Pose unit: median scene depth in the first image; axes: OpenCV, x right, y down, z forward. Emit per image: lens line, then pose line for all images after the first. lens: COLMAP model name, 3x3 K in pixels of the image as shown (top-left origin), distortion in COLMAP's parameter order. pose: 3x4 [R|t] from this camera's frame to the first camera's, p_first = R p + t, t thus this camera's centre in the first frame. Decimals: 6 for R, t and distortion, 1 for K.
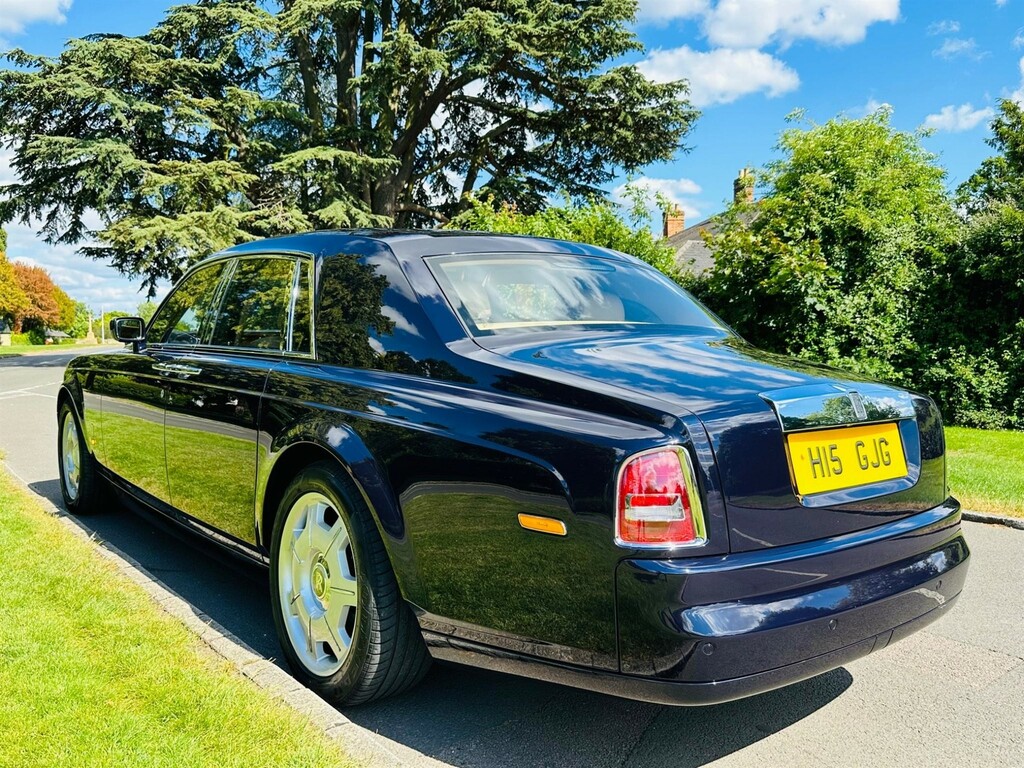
lens RADIAL K [[846.7, 0, 512.0], [0, 846.7, 384.0], [0, 0, 1]] dist [0.022946, 0.002626]
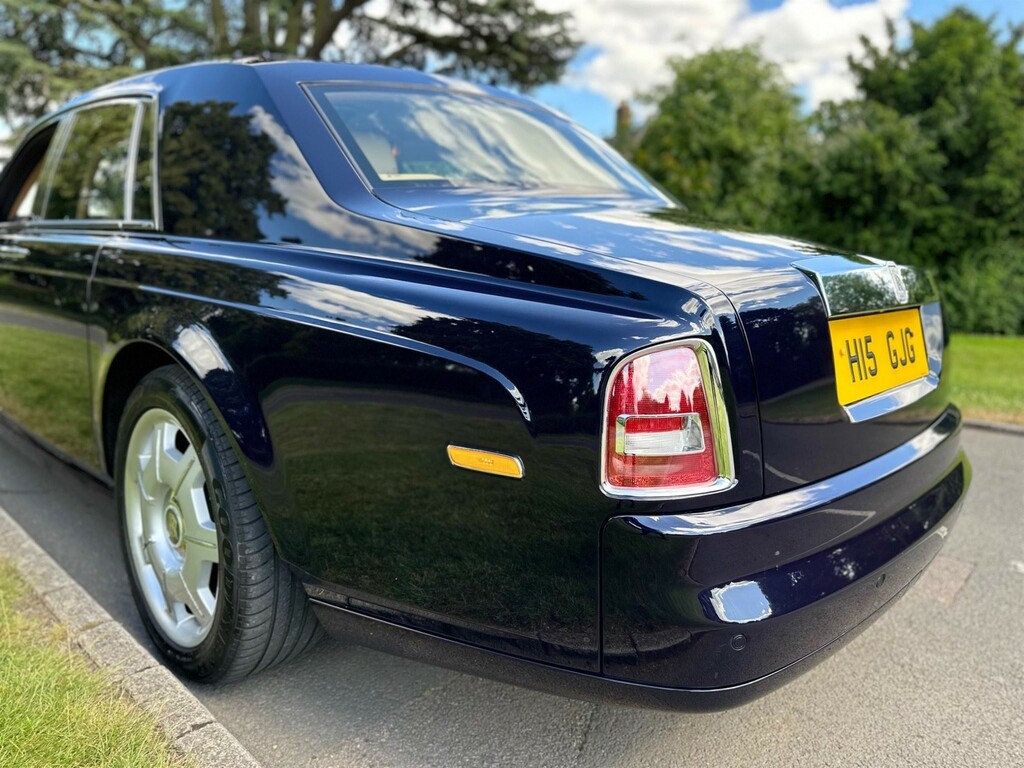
lens RADIAL K [[721.1, 0, 510.1], [0, 721.1, 380.3], [0, 0, 1]] dist [0.002740, -0.004606]
pose [[0.991874, -0.015902, 0.126224, -0.009269], [0.000803, 0.992921, 0.118777, 0.027045], [-0.127220, -0.117711, 0.984865, 0.321939]]
